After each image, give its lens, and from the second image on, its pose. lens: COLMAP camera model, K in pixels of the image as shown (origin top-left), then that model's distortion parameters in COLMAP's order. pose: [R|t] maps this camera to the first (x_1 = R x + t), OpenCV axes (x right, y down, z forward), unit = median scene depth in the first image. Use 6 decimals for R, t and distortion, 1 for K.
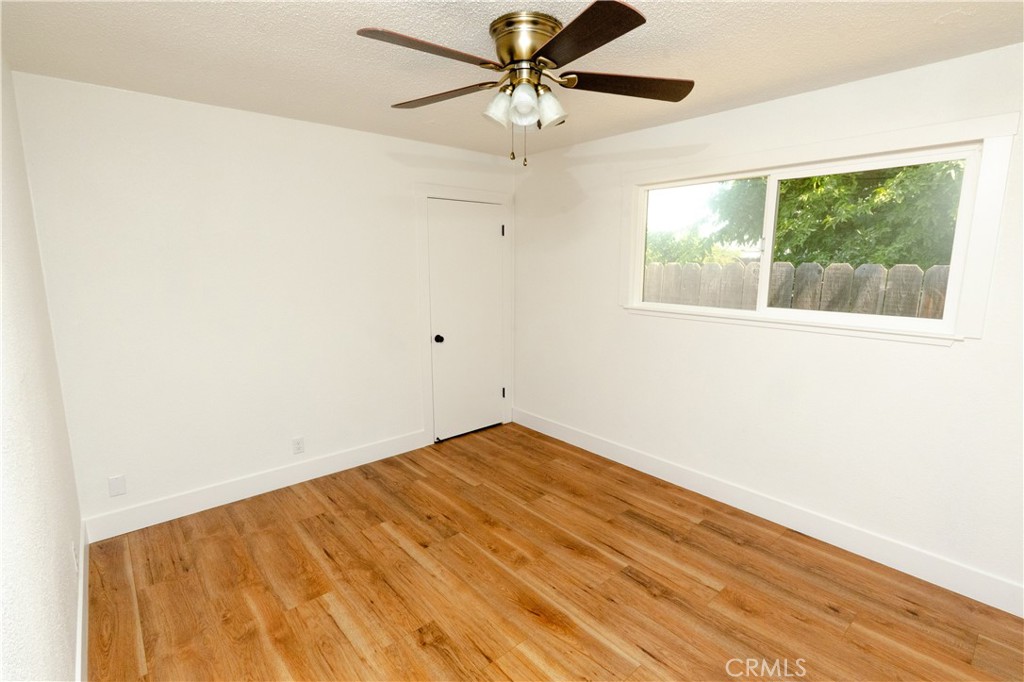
lens RADIAL K [[477.2, 0, 508.6], [0, 477.2, 348.1], [0, 0, 1]] dist [-0.006177, 0.001587]
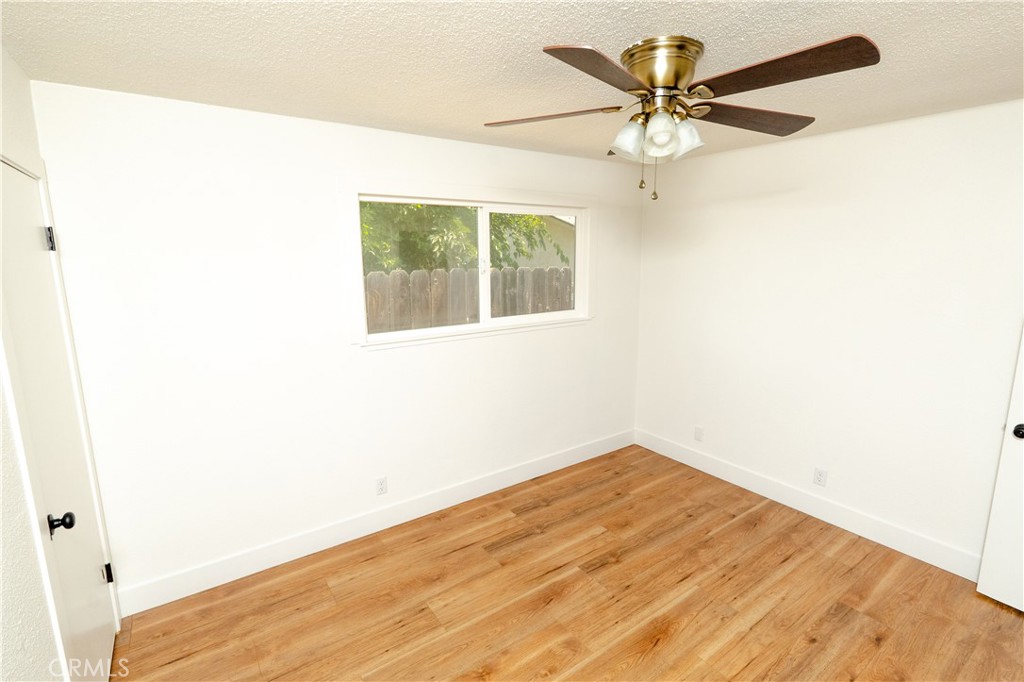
lens RADIAL K [[477.2, 0, 521.6], [0, 477.2, 348.9], [0, 0, 1]] dist [-0.006177, 0.001587]
pose [[0.094665, -0.198196, 0.975580, -0.657974], [0.189715, 0.965613, 0.177762, -0.220077], [-0.977265, 0.168255, 0.129011, 0.822441]]
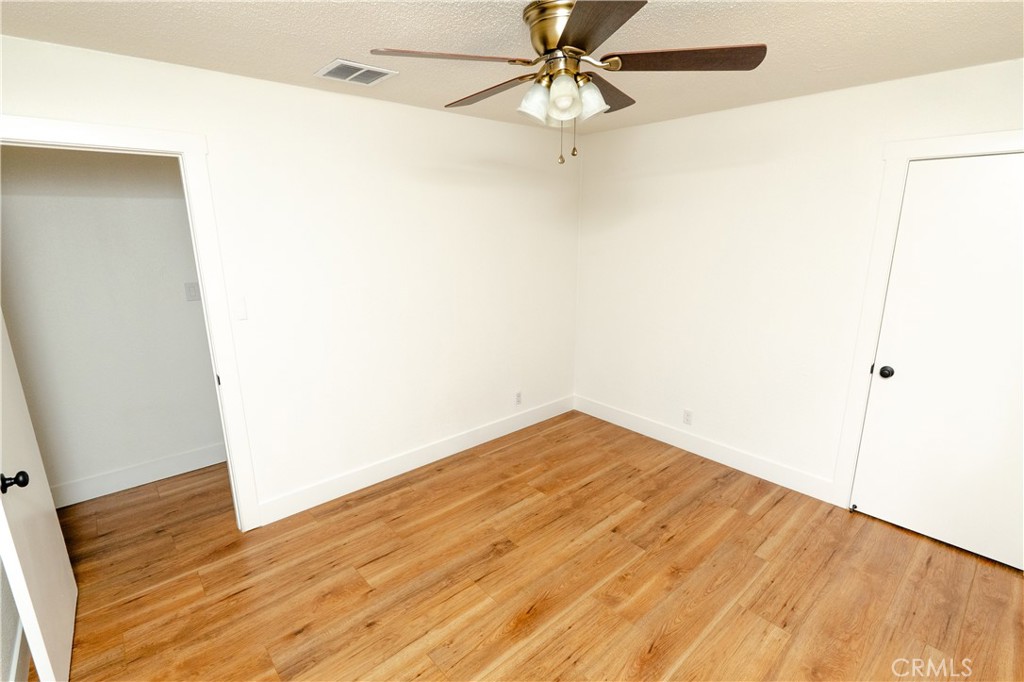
lens RADIAL K [[477.2, 0, 520.6], [0, 477.2, 348.0], [0, 0, 1]] dist [-0.006177, 0.001587]
pose [[0.022530, 0.247478, -0.968631, 0.711739], [-0.183057, 0.953518, 0.239359, -0.172975], [0.982844, 0.171922, 0.066785, 0.641241]]
